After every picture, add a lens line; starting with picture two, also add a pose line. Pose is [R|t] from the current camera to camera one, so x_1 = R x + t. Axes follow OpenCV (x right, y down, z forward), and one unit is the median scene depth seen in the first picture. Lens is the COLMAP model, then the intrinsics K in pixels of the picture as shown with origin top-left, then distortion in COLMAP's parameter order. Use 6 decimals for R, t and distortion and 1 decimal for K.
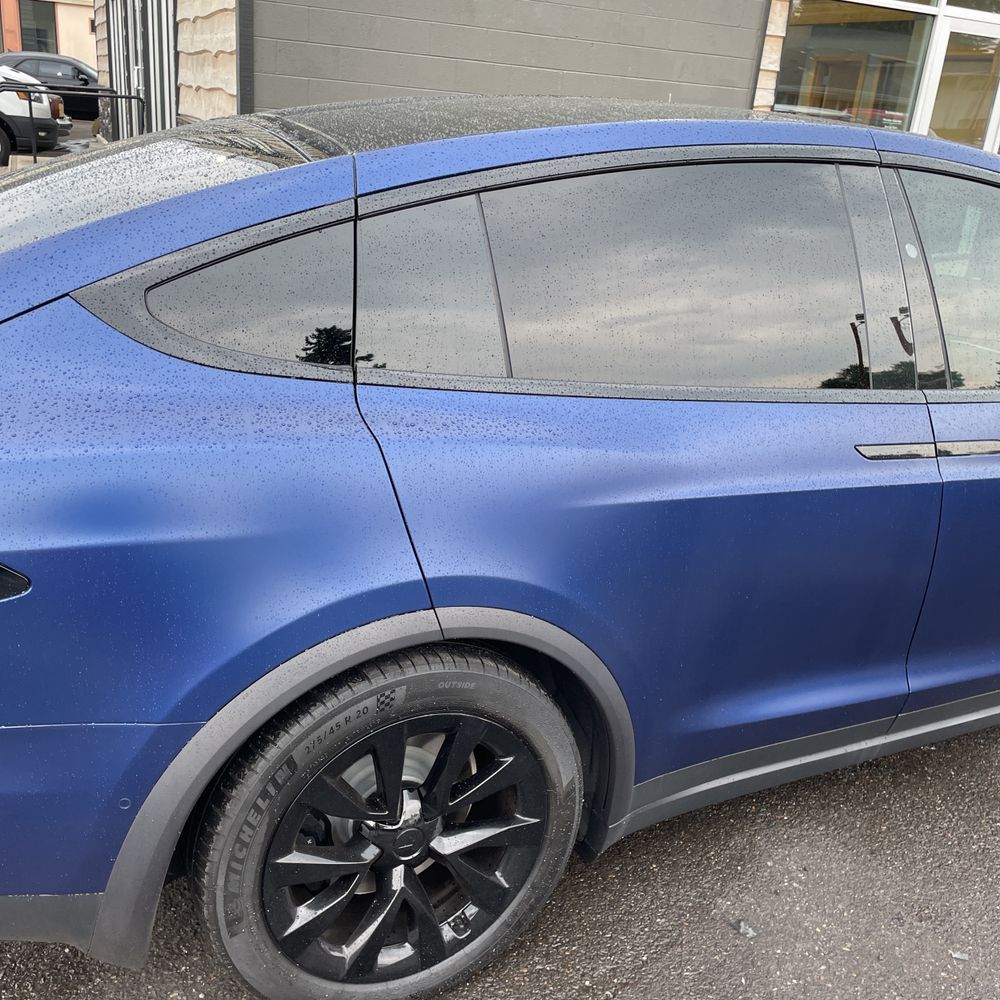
lens RADIAL K [[1012.3, 0, 491.4], [0, 1012.3, 497.0], [0, 0, 1]] dist [0.100587, -0.132971]
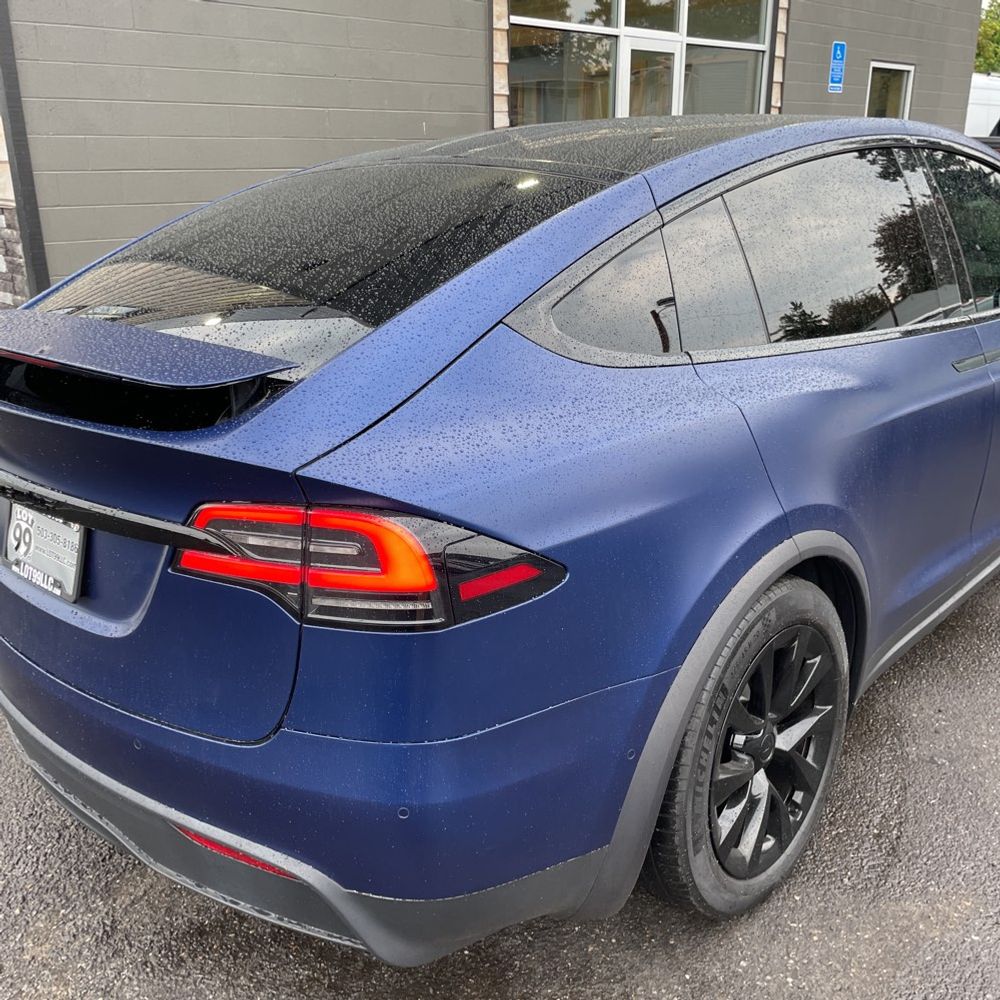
lens RADIAL K [[1011.7, 0, 510.8], [0, 1011.7, 506.0], [0, 0, 1]] dist [0.098148, -0.128232]
pose [[0.924195, -0.205993, 0.321606, -0.671237], [0.212367, 0.977066, 0.015549, -0.013379], [-0.317433, 0.053928, 0.946746, -0.033351]]
